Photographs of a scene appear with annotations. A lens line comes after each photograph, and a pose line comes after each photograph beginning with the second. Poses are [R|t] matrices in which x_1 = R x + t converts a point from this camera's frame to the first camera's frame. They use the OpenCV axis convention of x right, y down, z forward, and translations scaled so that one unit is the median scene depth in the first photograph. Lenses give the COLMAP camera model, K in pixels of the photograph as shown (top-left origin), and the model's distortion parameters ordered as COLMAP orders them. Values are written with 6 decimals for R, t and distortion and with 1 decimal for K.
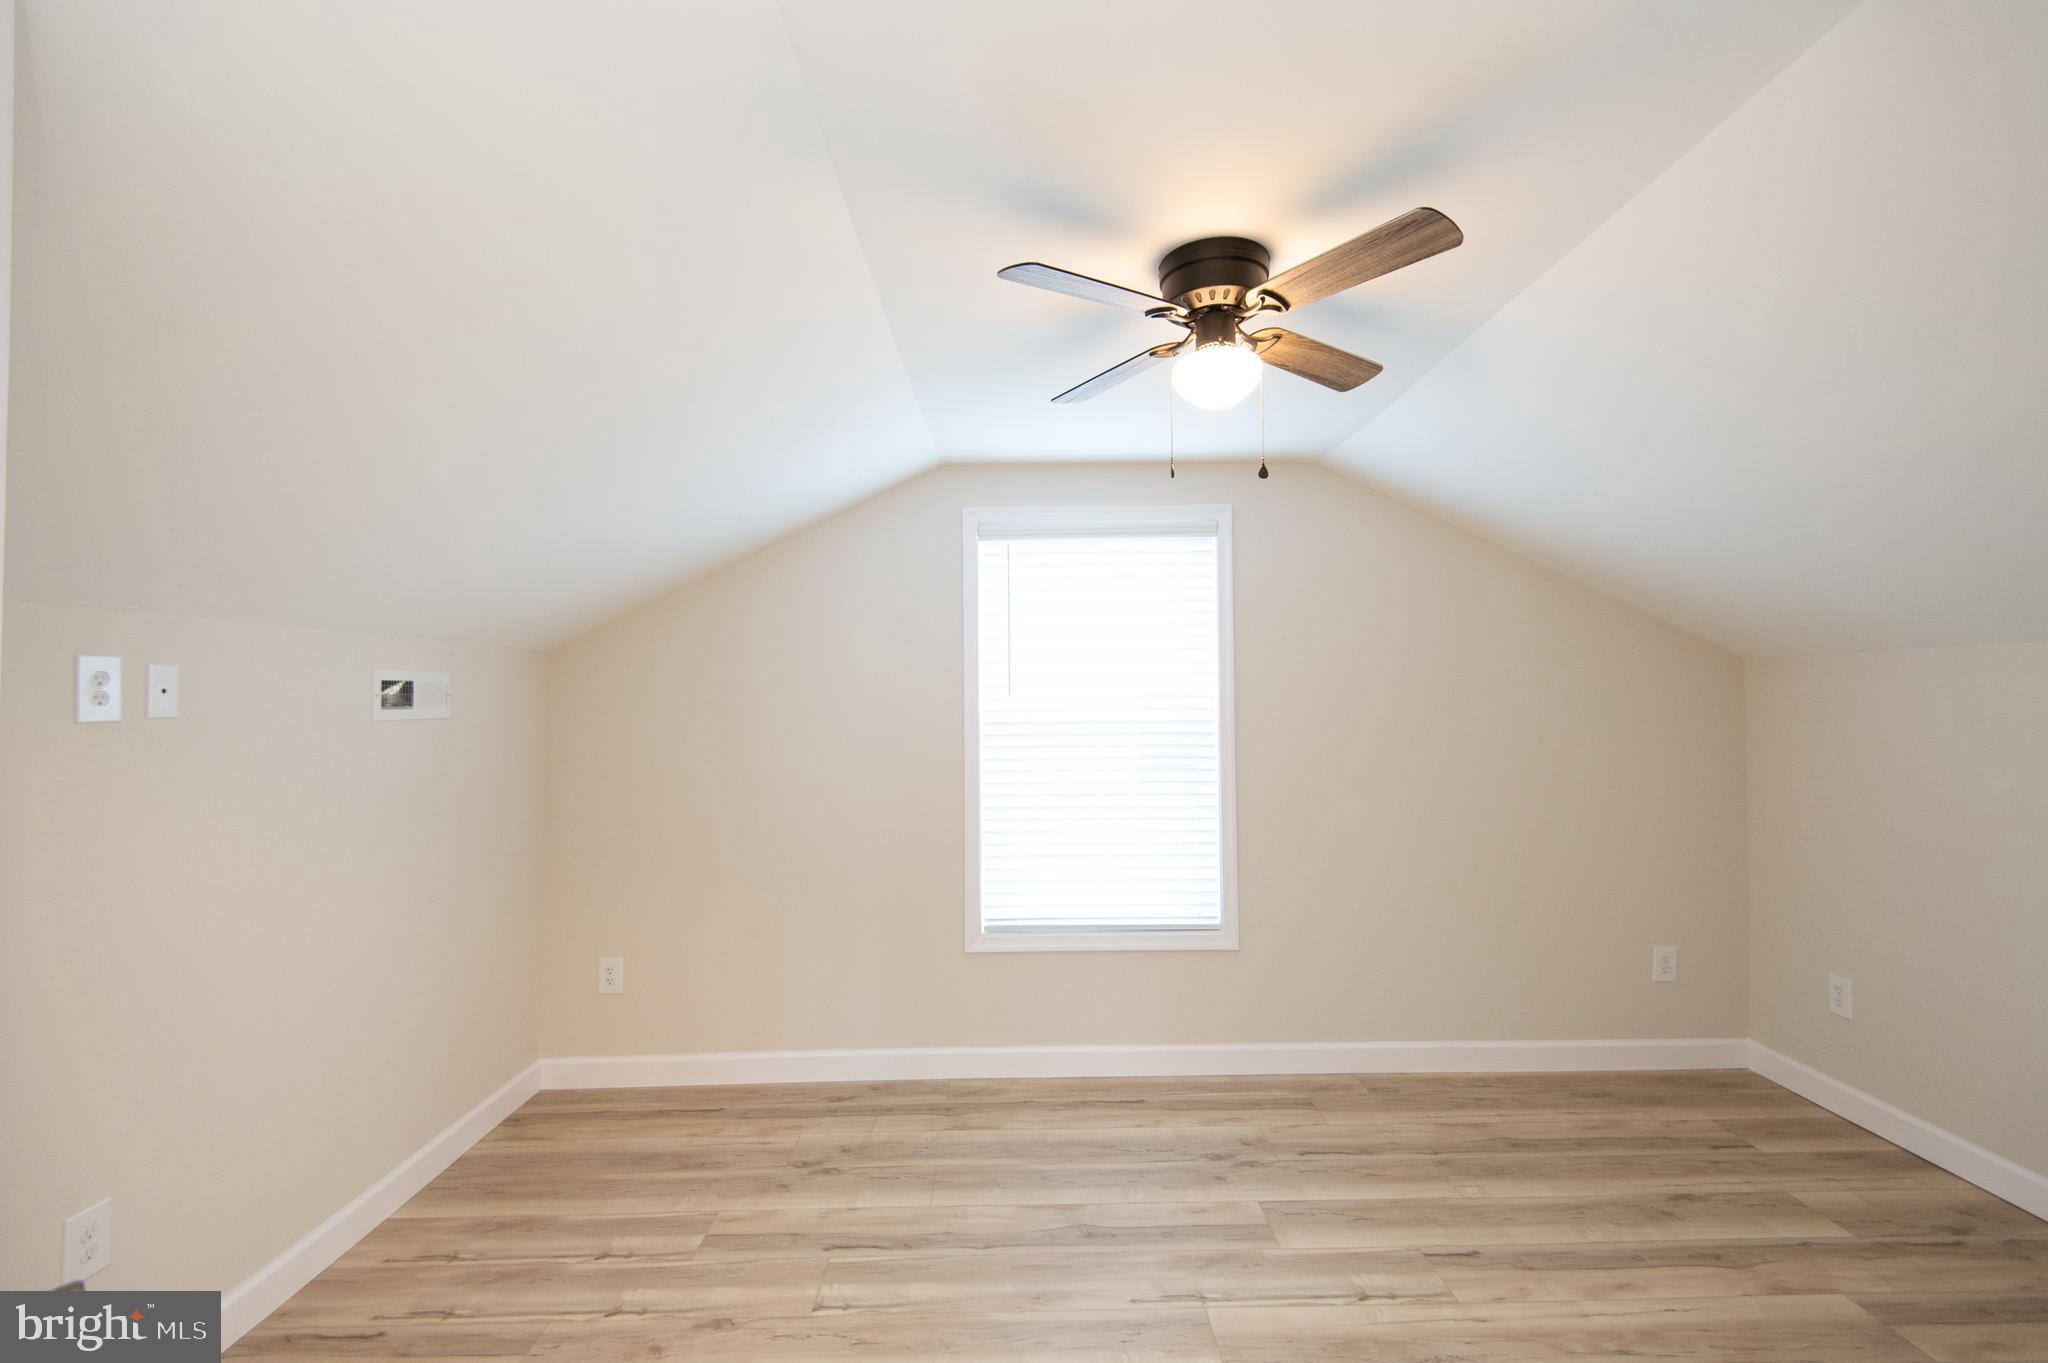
lens RADIAL K [[918.8, 0, 1021.3], [0, 918.8, 678.8], [0, 0, 1]] dist [0.033553, -0.021762]
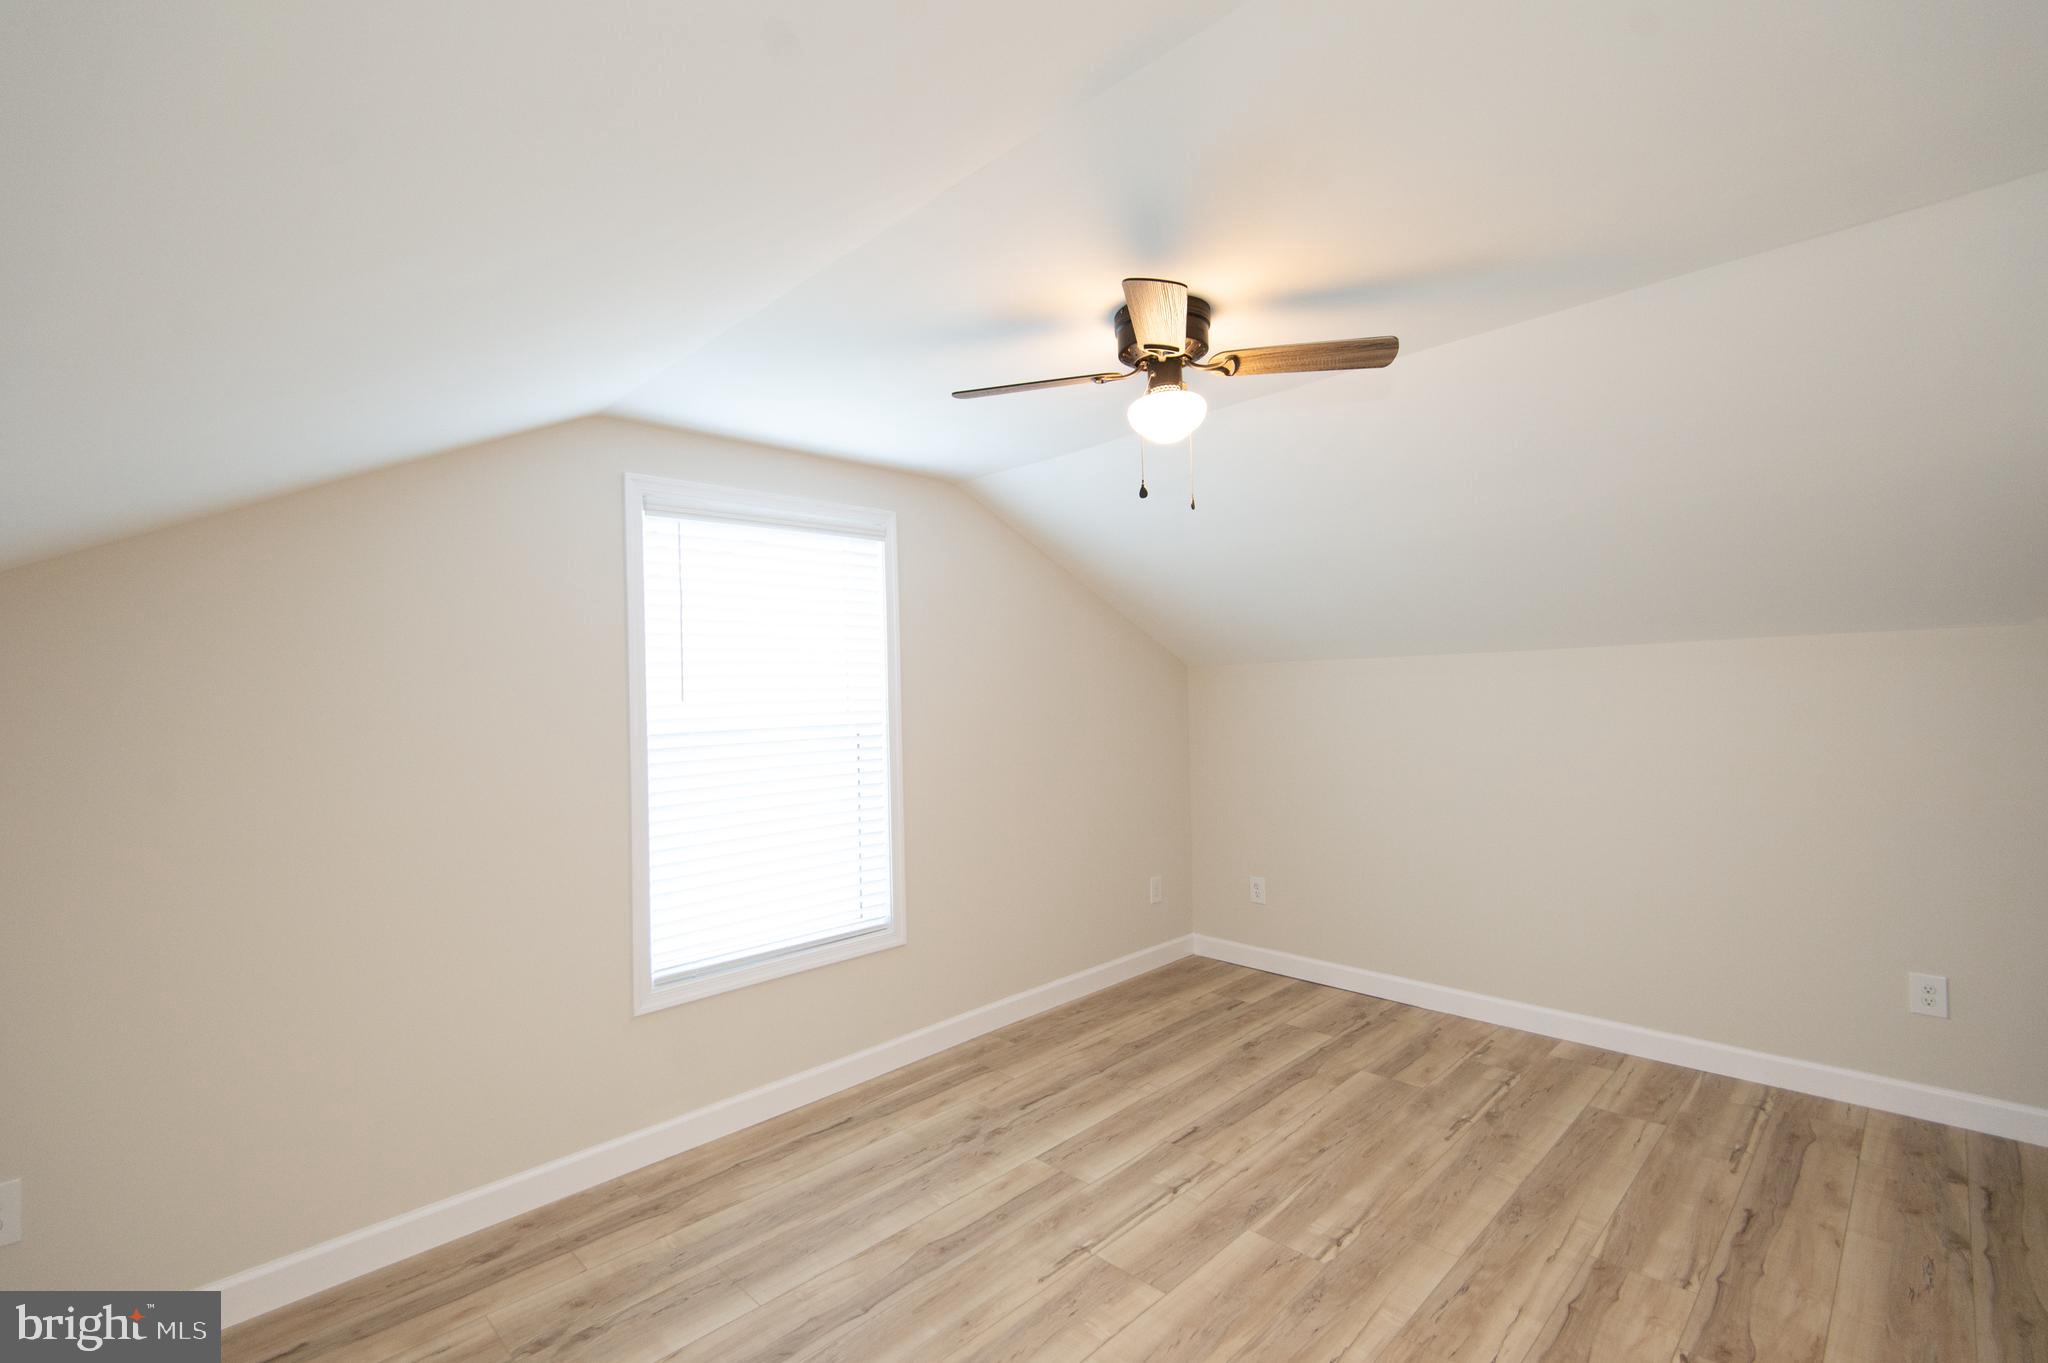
lens RADIAL K [[918.8, 0, 1021.3], [0, 918.8, 678.8], [0, 0, 1]] dist [0.033553, -0.021762]
pose [[0.720210, -0.001995, 0.693753, -0.471093], [0.003932, 0.999992, -0.001207, -0.001041], [-0.693745, 0.003597, 0.720212, 0.203763]]
